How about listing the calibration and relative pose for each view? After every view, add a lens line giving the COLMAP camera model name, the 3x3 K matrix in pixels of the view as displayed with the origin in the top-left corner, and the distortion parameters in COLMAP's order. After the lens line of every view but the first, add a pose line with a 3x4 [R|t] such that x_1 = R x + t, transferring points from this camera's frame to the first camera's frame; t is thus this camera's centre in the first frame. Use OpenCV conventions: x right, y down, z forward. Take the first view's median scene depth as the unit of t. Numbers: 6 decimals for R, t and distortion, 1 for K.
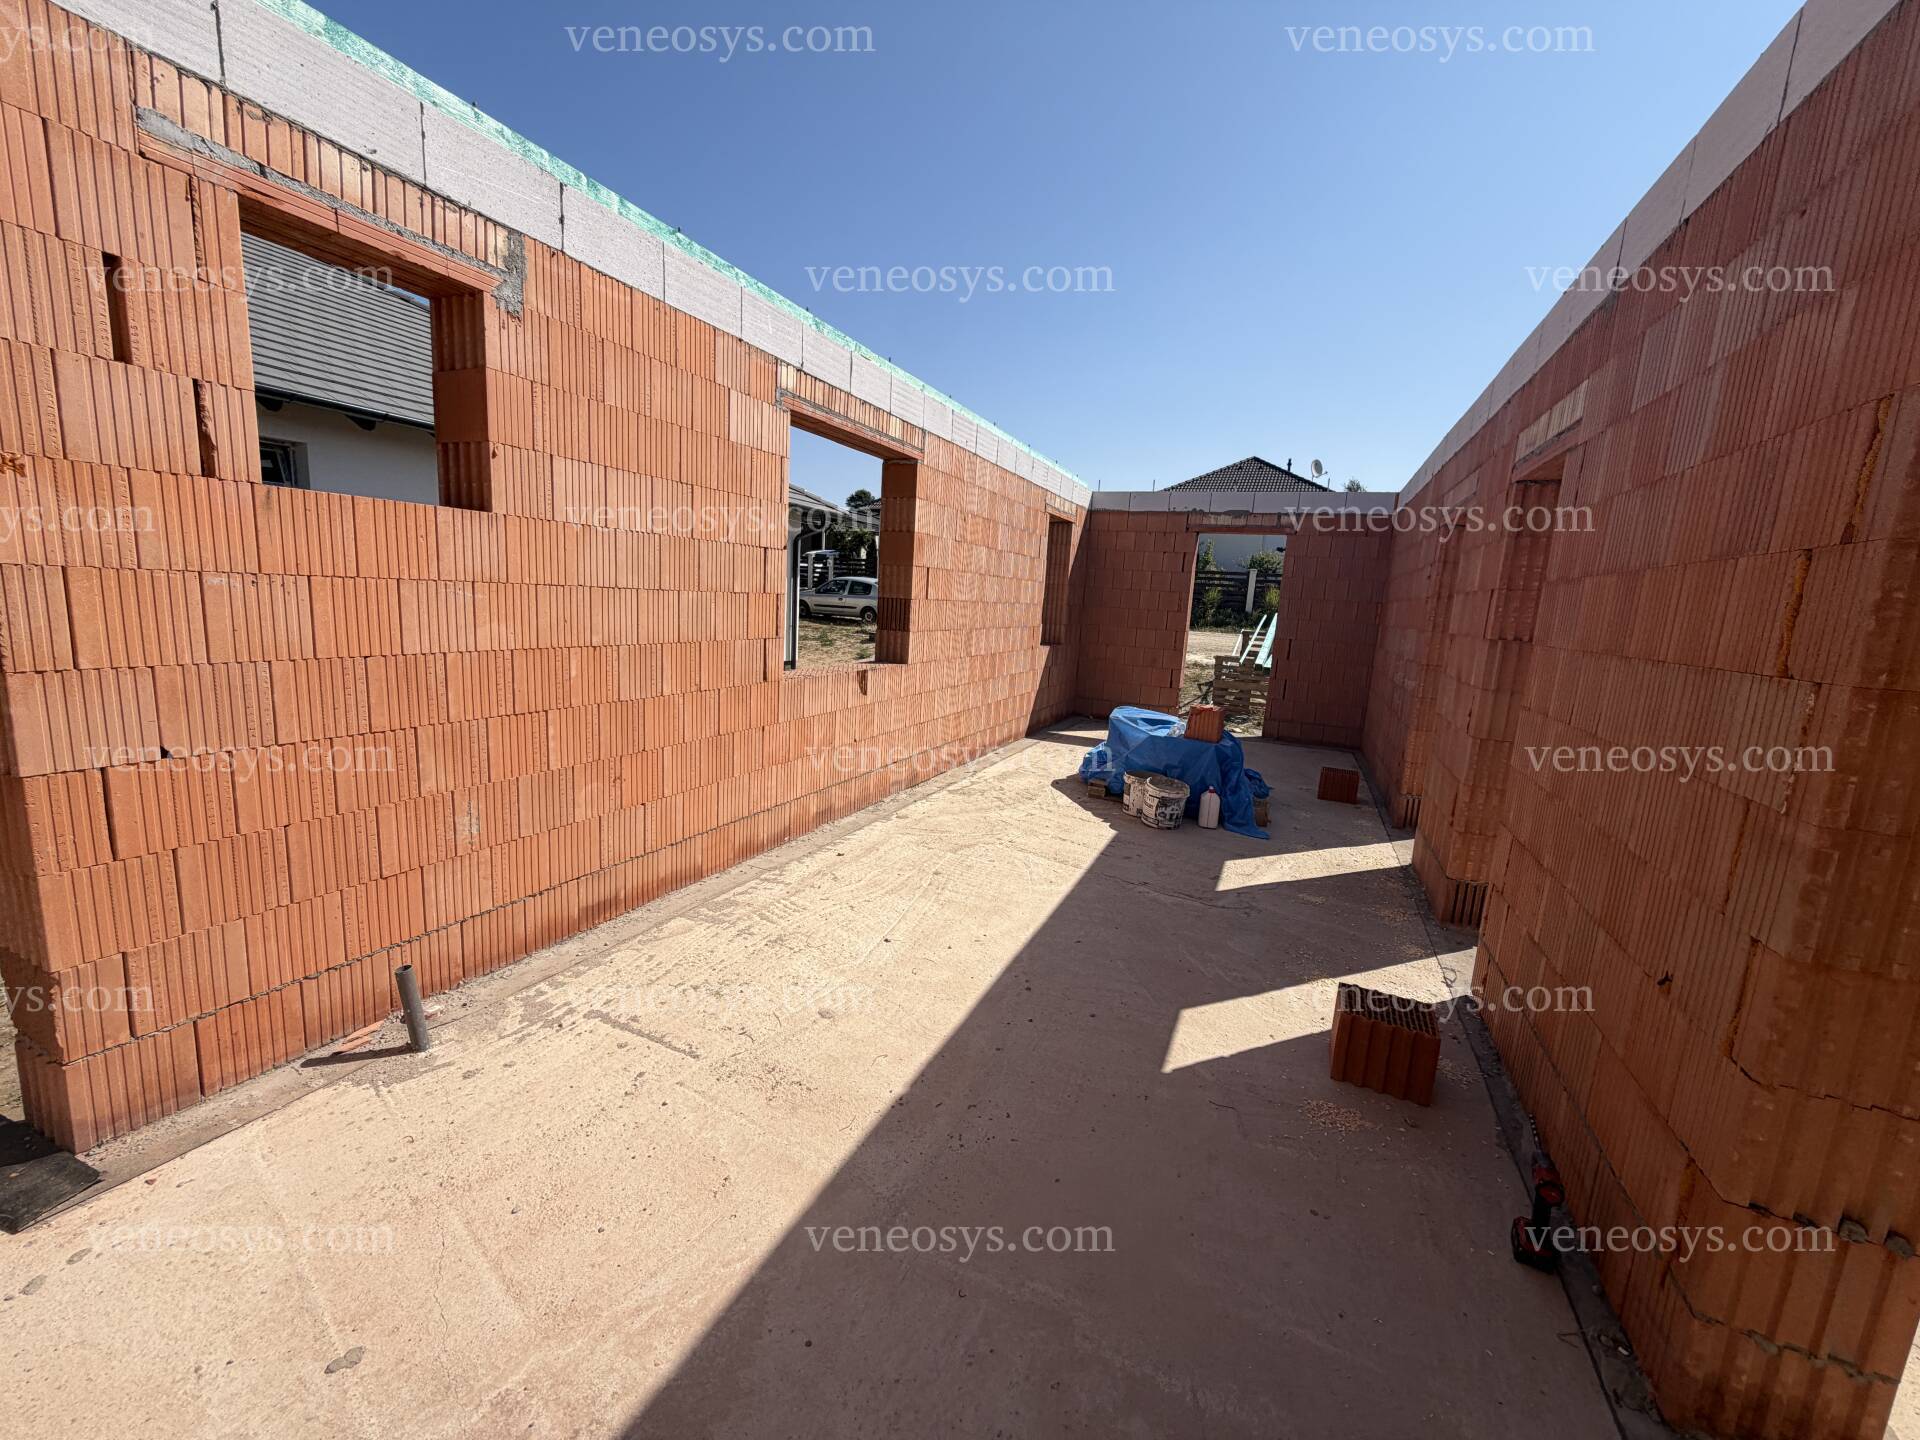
lens RADIAL K [[767.5, 0, 953.5], [0, 767.5, 722.2], [0, 0, 1]] dist [0.004325, -0.001084]
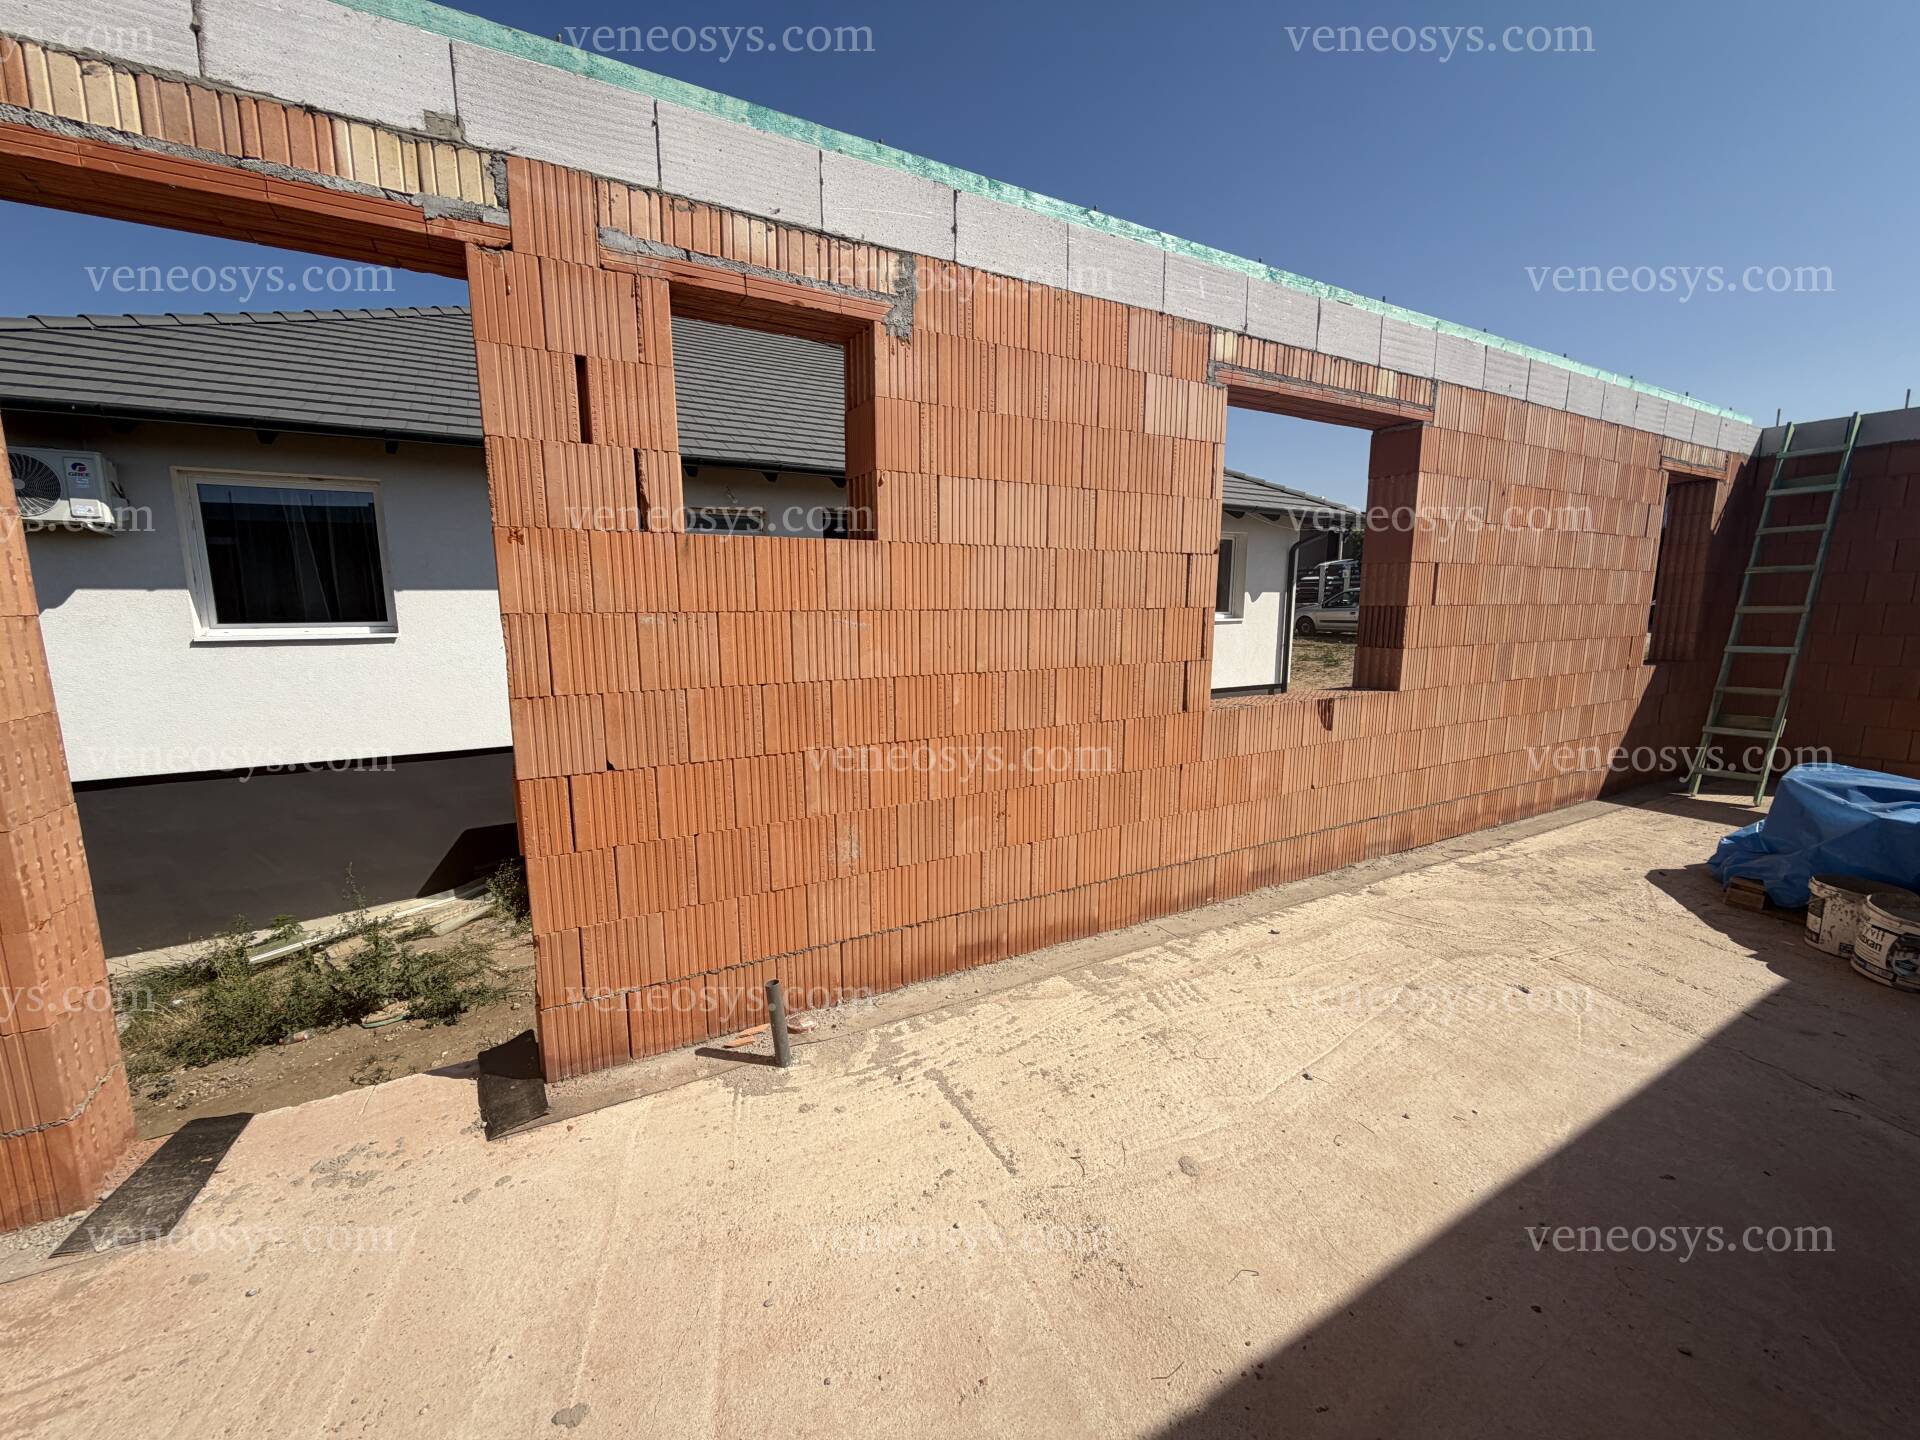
lens RADIAL K [[767.5, 0, 953.5], [0, 767.5, 722.2], [0, 0, 1]] dist [0.004325, -0.001084]
pose [[0.805389, 0.033467, -0.591801, 0.069714], [-0.049879, 0.998690, -0.011403, -0.026598], [0.590644, 0.038702, 0.806003, 0.231531]]
